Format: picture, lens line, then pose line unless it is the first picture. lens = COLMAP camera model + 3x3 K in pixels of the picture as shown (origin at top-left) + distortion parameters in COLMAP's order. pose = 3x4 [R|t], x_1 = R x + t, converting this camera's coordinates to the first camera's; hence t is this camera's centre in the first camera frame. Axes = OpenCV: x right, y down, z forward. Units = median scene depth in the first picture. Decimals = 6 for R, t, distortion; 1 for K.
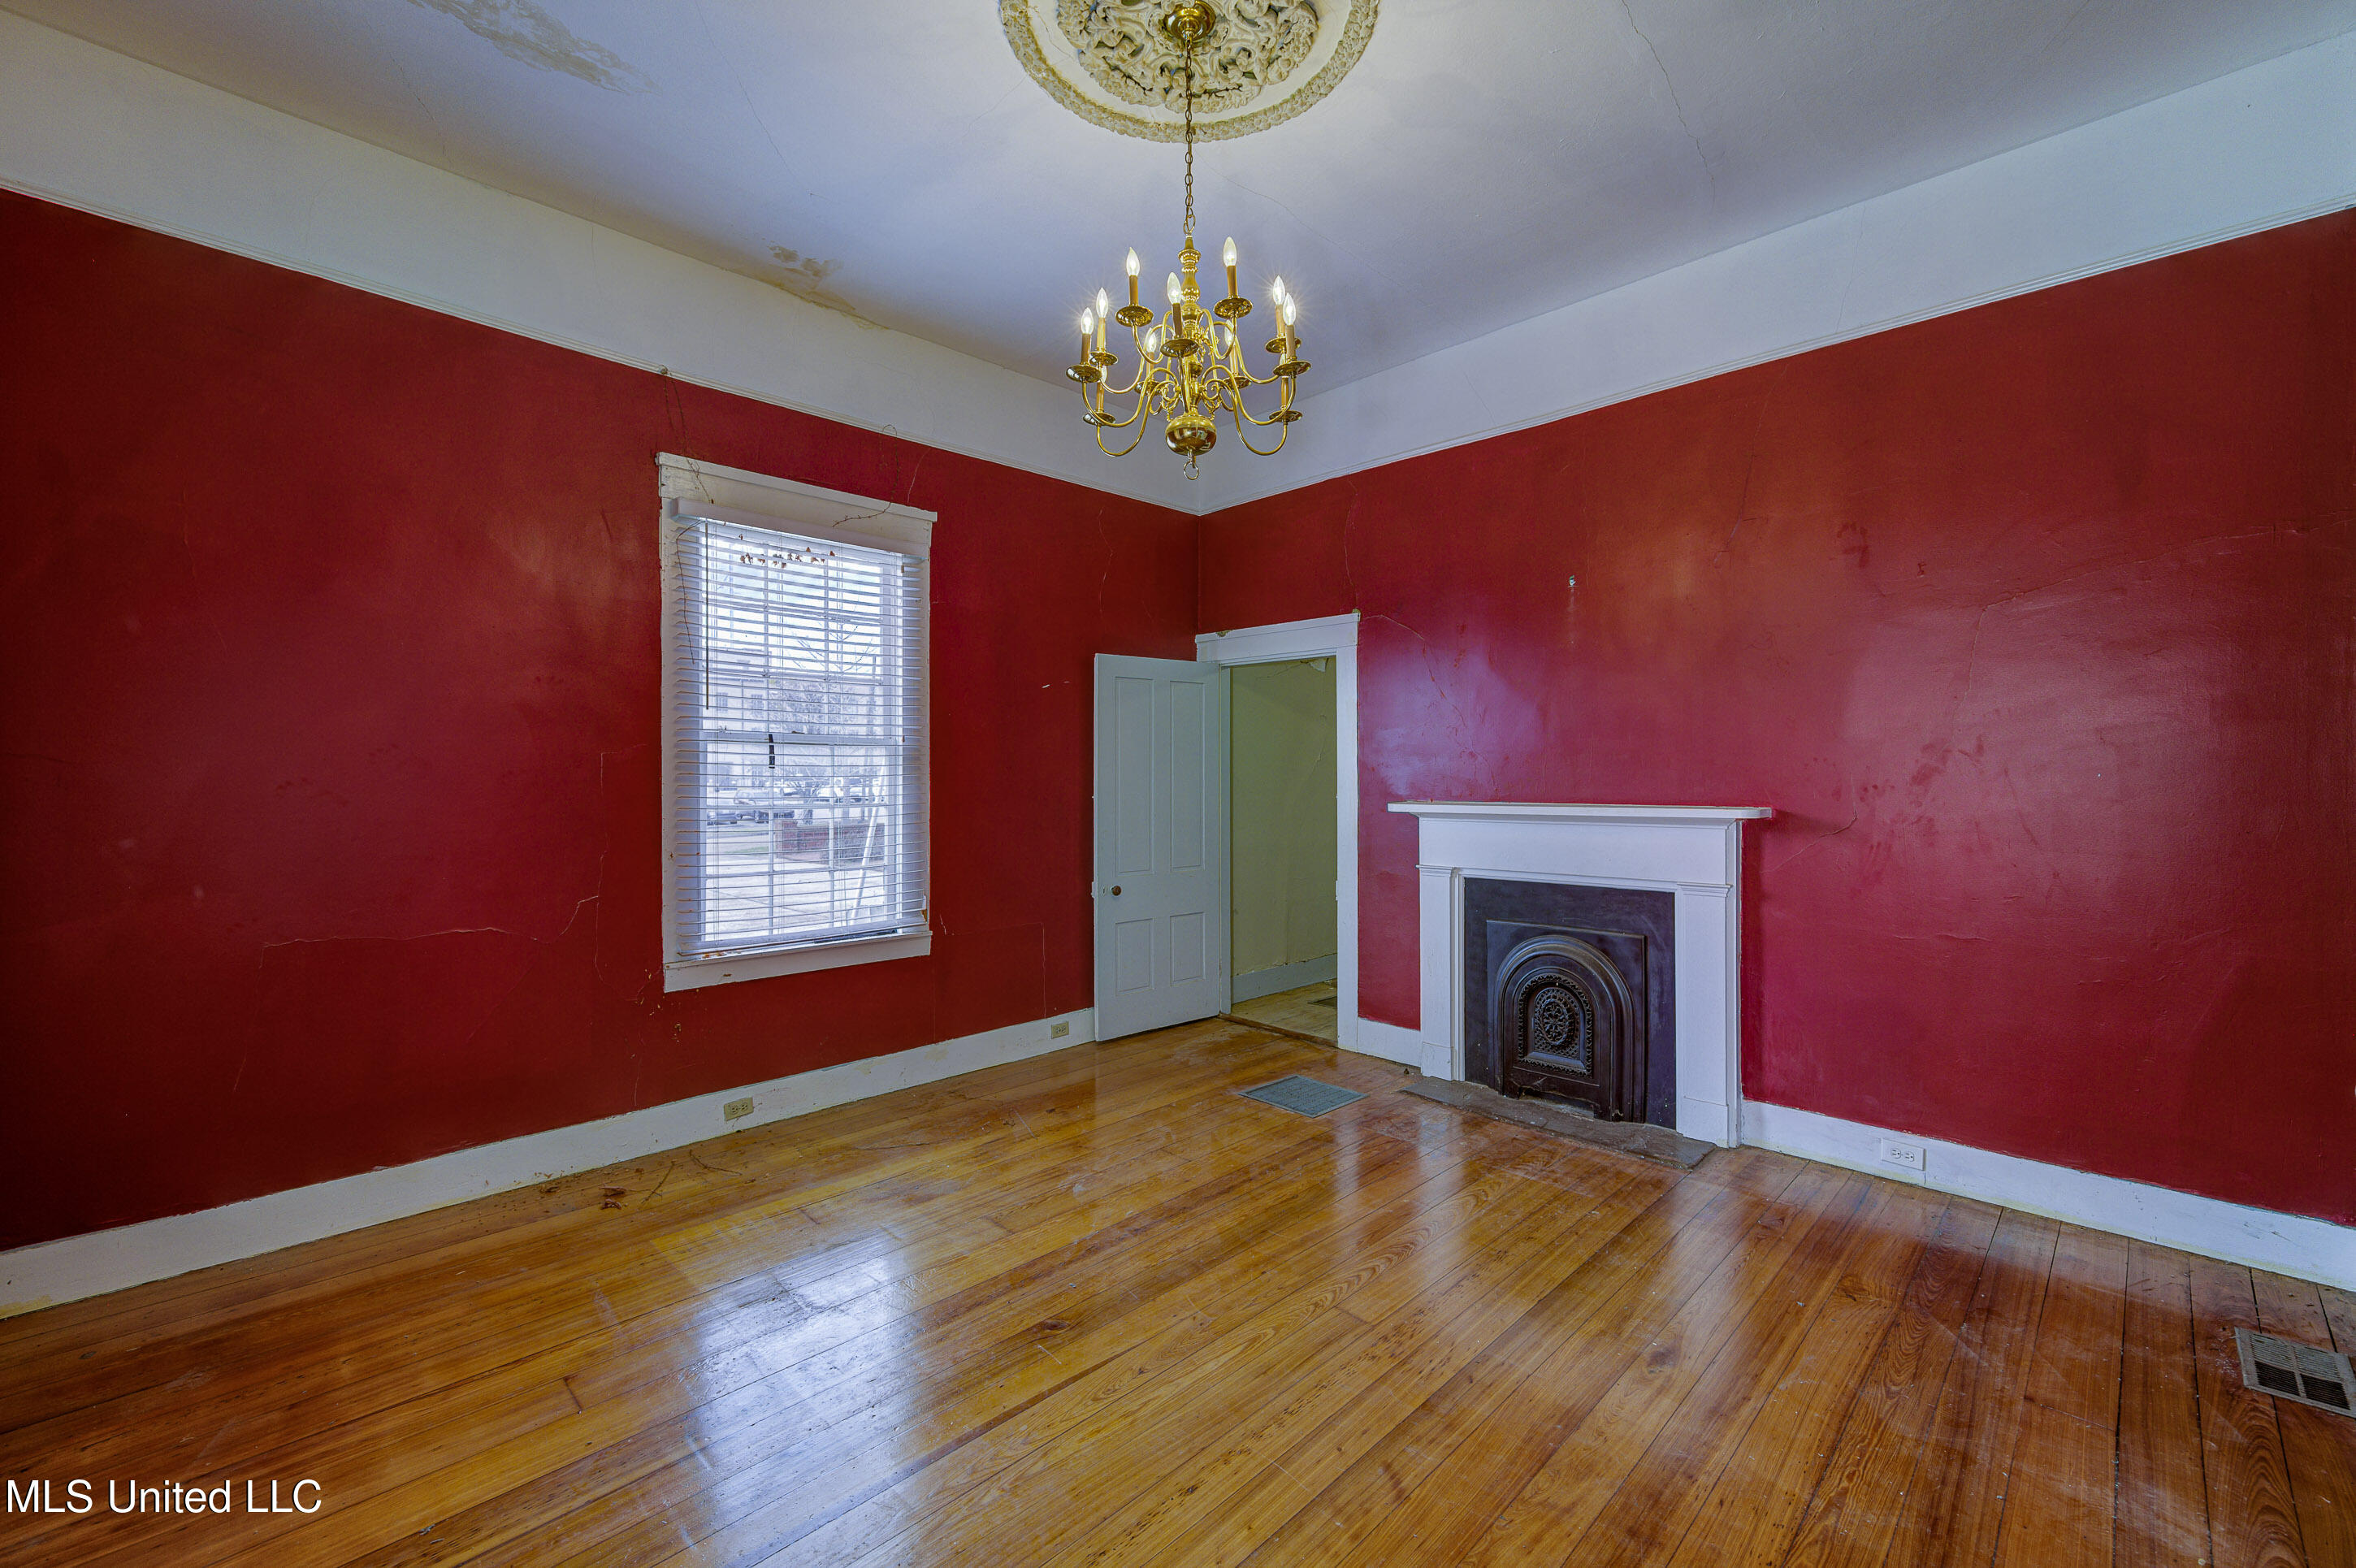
lens RADIAL K [[956.4, 0, 1178.0], [0, 956.4, 784.0], [0, 0, 1]] dist [0.000564, -0.000209]
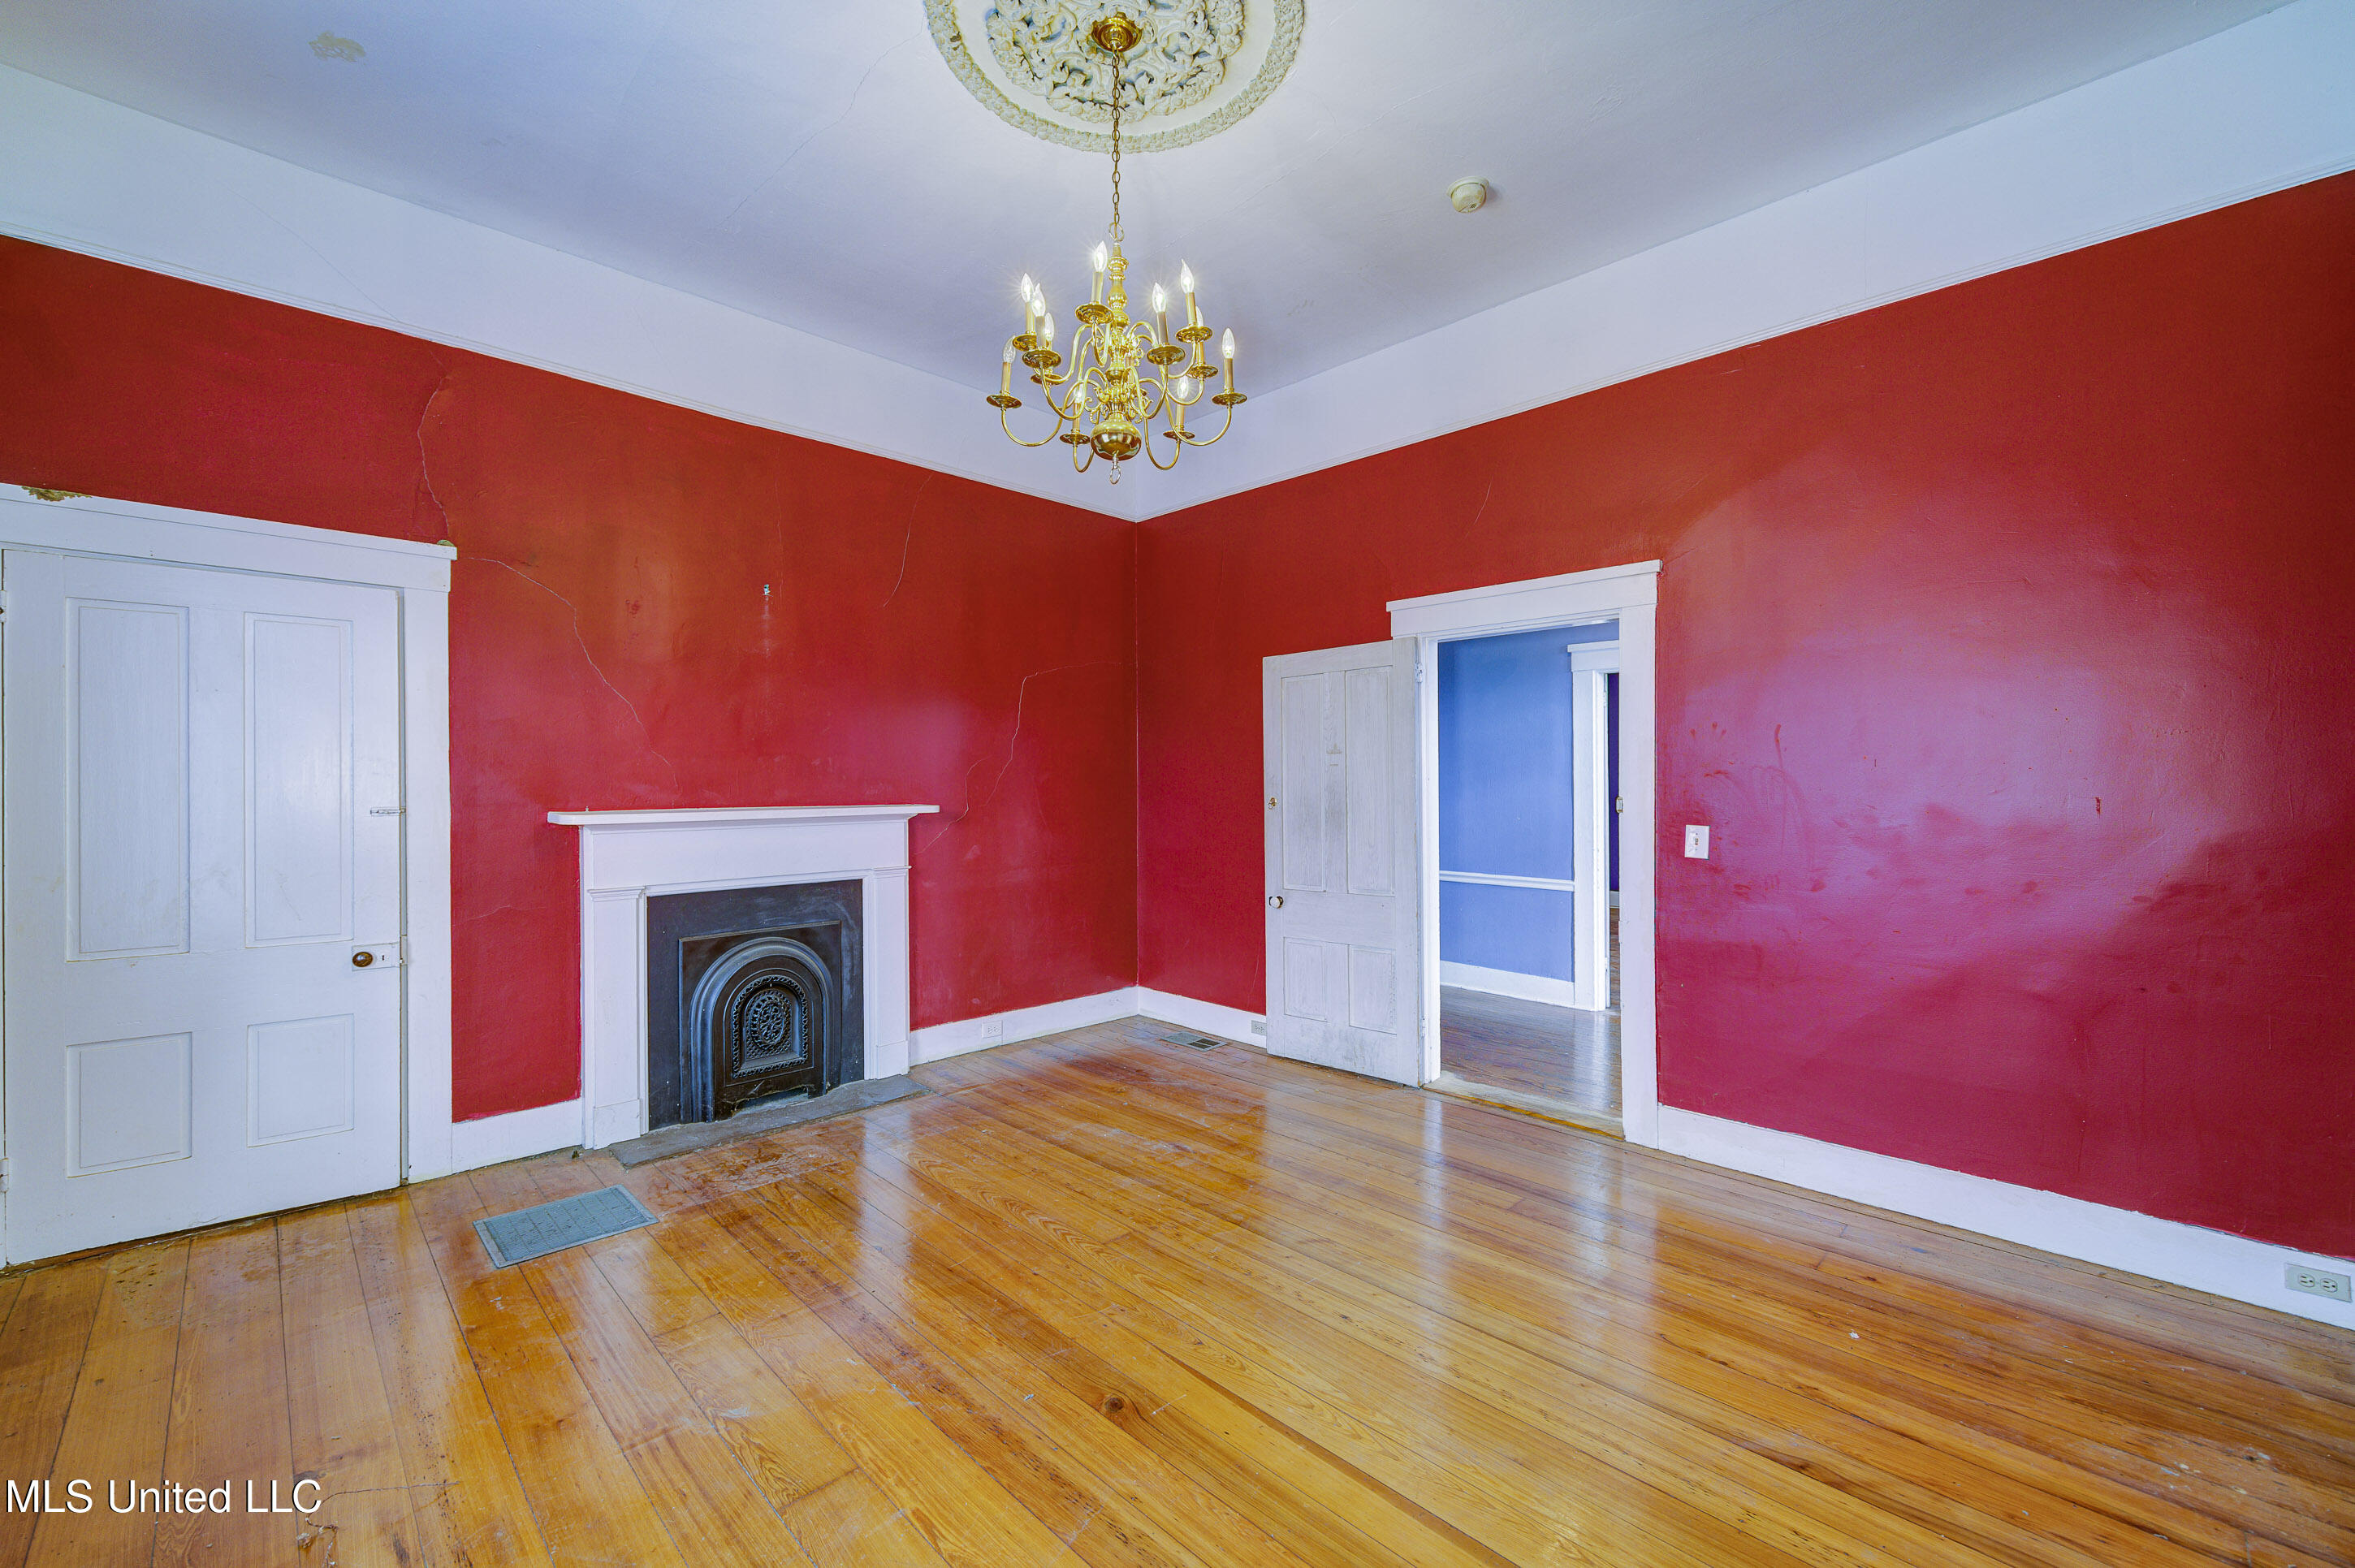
lens RADIAL K [[941.3, 0, 1177.5], [0, 941.3, 784.0], [0, 0, 1]] dist [0.000770, 0.000019]
pose [[0.004988, 0.001984, 0.999986, -0.656459], [0.004932, 0.999986, -0.002009, 0.001504], [-0.999975, 0.004942, 0.004978, 0.620256]]
